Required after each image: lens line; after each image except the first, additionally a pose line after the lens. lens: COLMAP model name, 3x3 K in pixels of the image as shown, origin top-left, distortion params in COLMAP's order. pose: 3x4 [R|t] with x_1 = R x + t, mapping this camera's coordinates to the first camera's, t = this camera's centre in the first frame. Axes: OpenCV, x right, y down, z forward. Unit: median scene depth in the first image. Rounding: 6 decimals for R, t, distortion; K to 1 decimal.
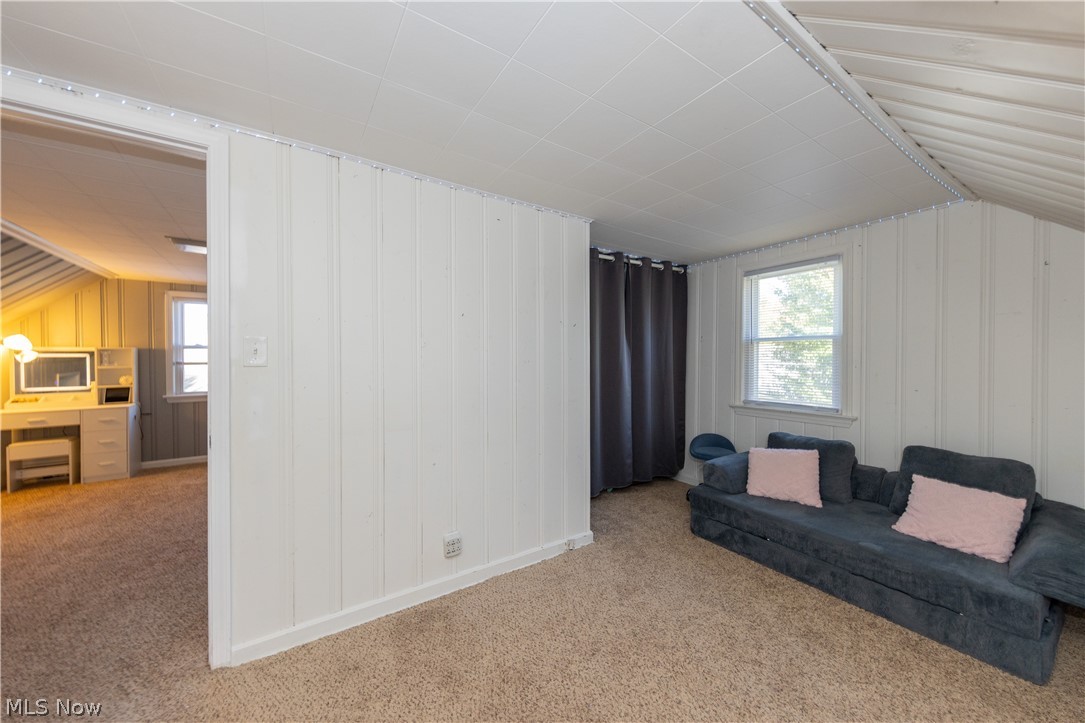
lens RADIAL K [[392.8, 0, 553.2], [0, 392.8, 362.5], [0, 0, 1]] dist [0.005151, -0.000017]
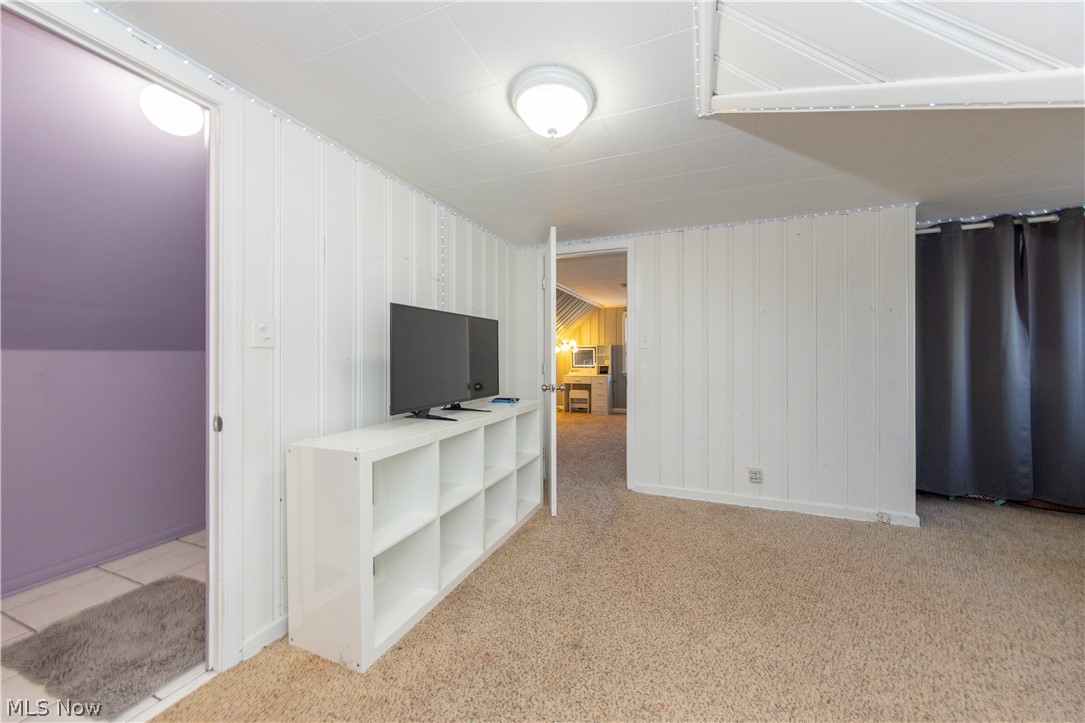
lens RADIAL K [[396.2, 0, 545.8], [0, 396.2, 357.9], [0, 0, 1]] dist [-0.016972, -0.000028]
pose [[0.545138, 0.001655, -0.838345, 0.346351], [-0.008764, 0.999955, -0.003725, 0.037013], [0.838301, 0.009378, 0.545128, -0.274498]]
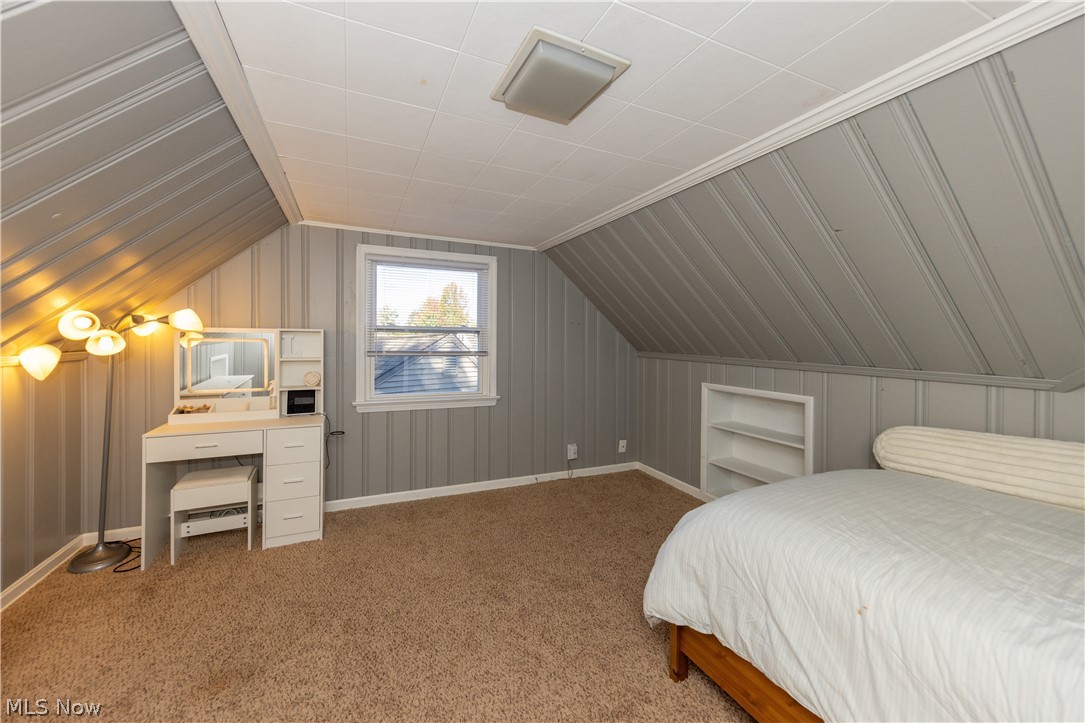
lens RADIAL K [[396.2, 0, 539.4], [0, 396.2, 358.4], [0, 0, 1]] dist [-0.016972, -0.000028]
pose [[0.981440, 0.004954, -0.191704, -0.650463], [-0.004907, 0.999988, 0.000719, 0.009095], [0.191705, 0.000235, 0.981453, 0.479781]]
